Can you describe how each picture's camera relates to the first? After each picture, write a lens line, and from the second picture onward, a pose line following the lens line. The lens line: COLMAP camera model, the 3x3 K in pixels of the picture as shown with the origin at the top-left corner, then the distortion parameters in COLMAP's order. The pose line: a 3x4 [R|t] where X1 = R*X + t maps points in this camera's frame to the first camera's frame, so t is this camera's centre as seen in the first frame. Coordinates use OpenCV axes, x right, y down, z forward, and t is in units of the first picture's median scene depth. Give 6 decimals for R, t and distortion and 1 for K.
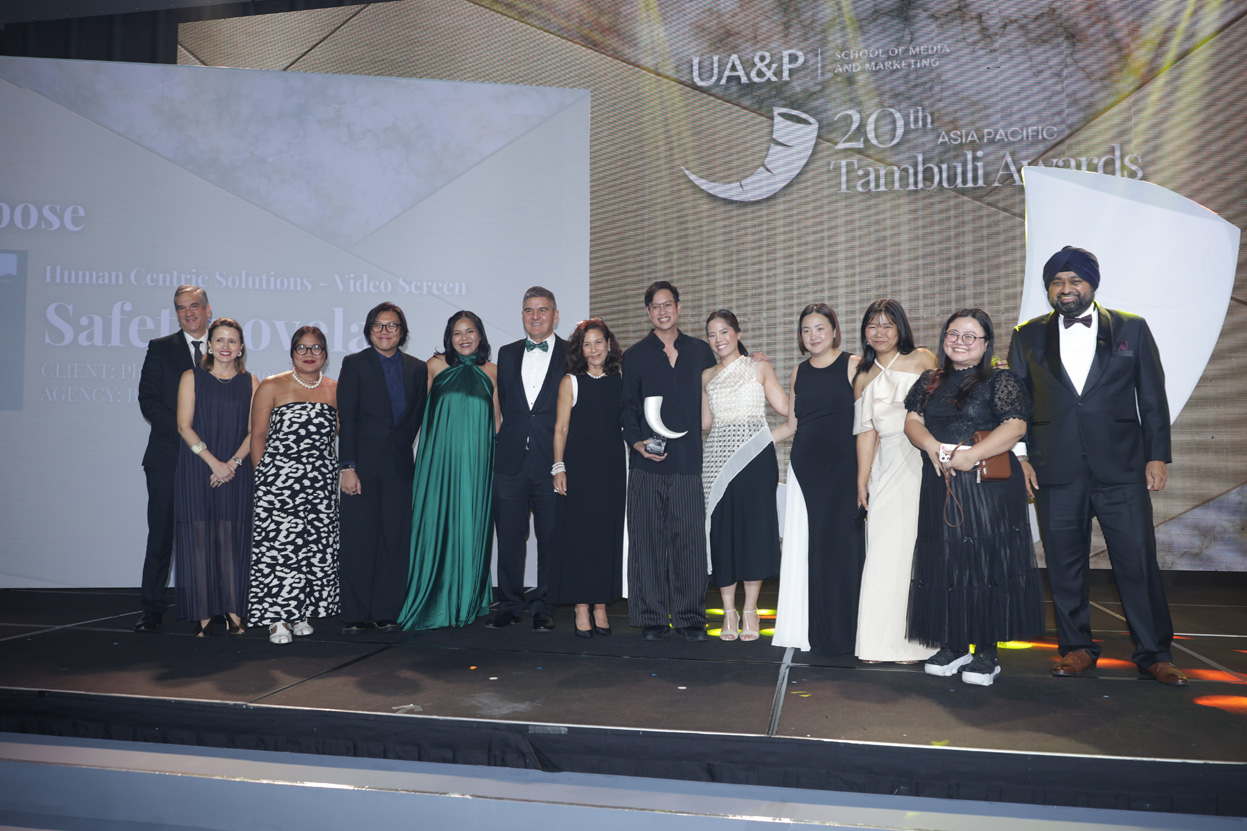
lens RADIAL K [[986.6, 0, 623.5], [0, 986.6, 415.5], [0, 0, 1]] dist [-0.009693, 0.000699]
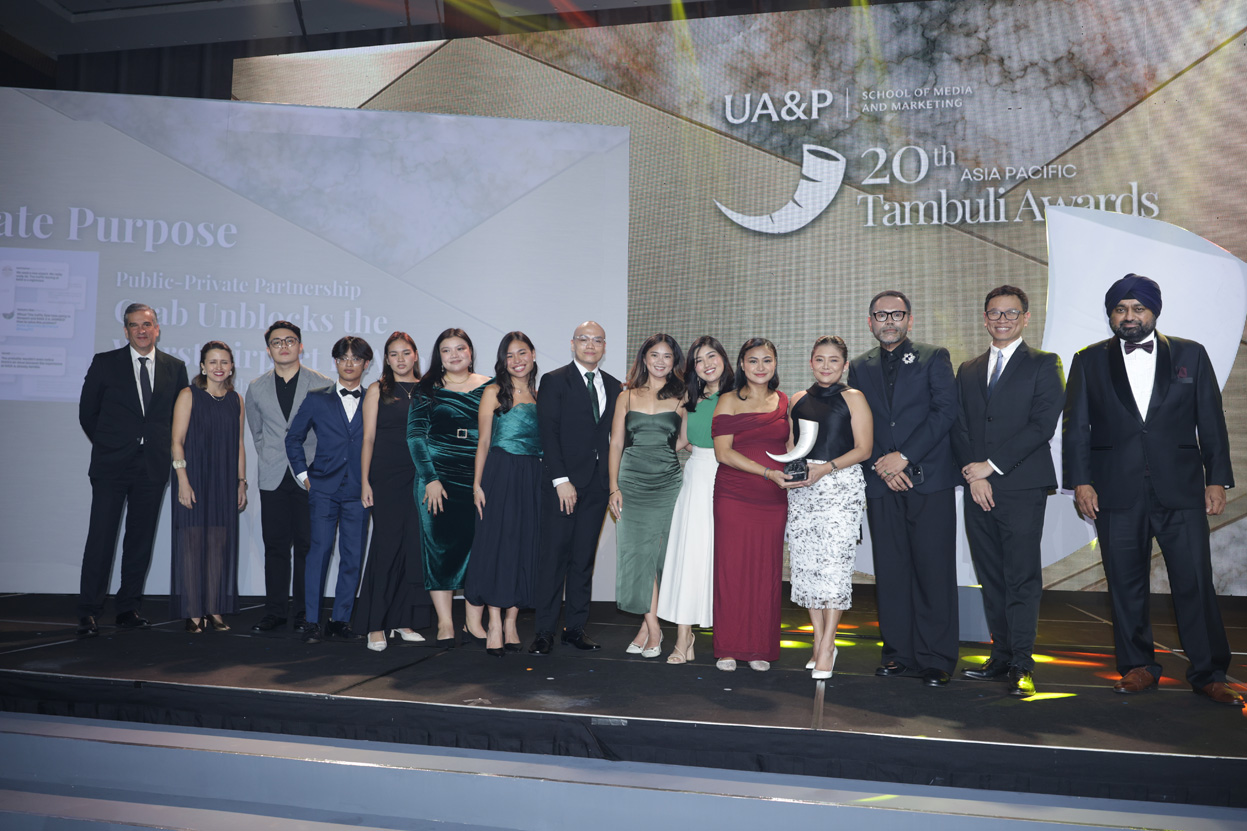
lens RADIAL K [[983.8, 0, 623.5], [0, 983.8, 415.5], [0, 0, 1]] dist [-0.011858, 0.003730]
pose [[0.999825, 0.012294, -0.014103, -0.020502], [-0.012644, 0.999608, -0.024996, 0.003254], [0.013790, 0.025170, 0.999588, -0.037858]]
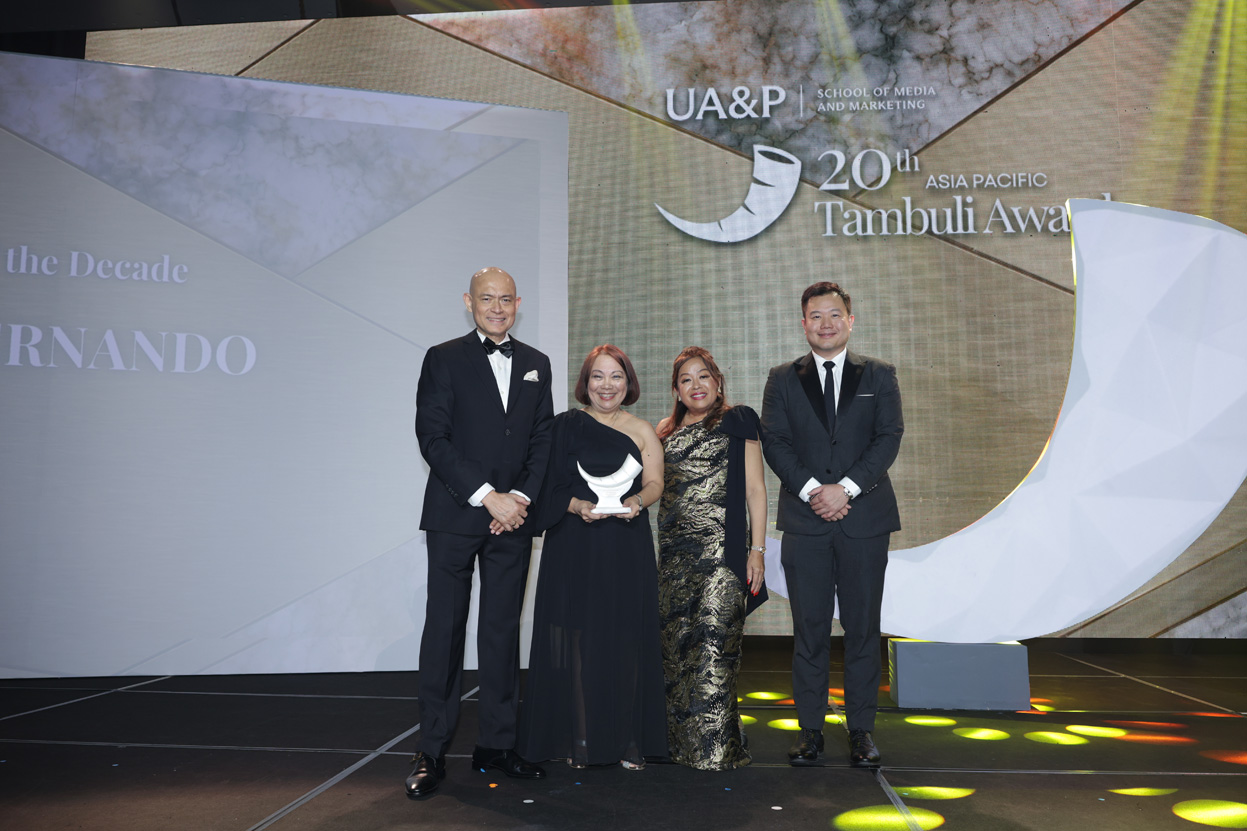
lens RADIAL K [[983.8, 0, 623.5], [0, 983.8, 415.5], [0, 0, 1]] dist [-0.011858, 0.003730]
pose [[0.994078, 0.010102, 0.108196, -0.072669], [-0.002730, 0.997677, -0.068070, 0.009350], [-0.108632, 0.067372, 0.991796, 0.105164]]
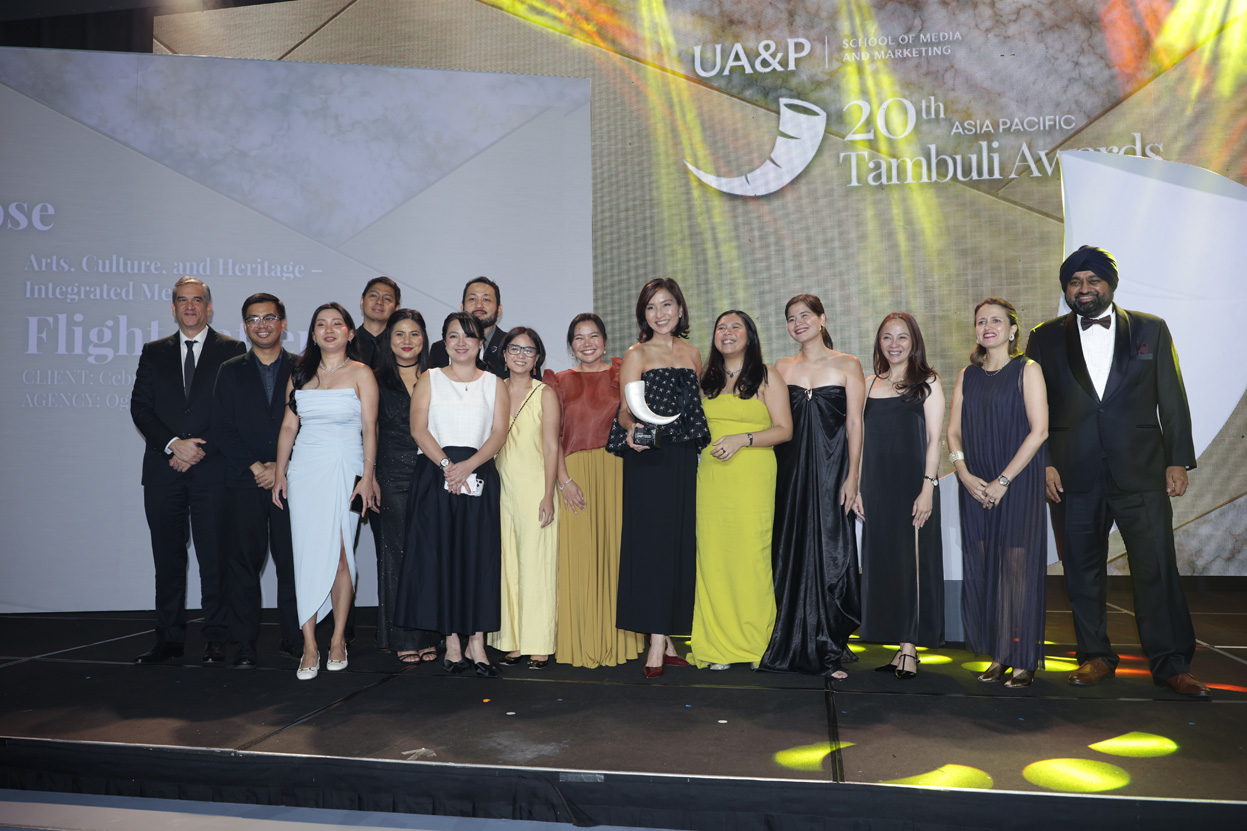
lens RADIAL K [[983.8, 0, 623.5], [0, 983.8, 415.5], [0, 0, 1]] dist [-0.011858, 0.003730]
pose [[0.999775, -0.011287, 0.017972, -0.021121], [0.011405, 0.999914, -0.006485, 0.000862], [-0.017898, 0.006689, 0.999817, 0.050108]]
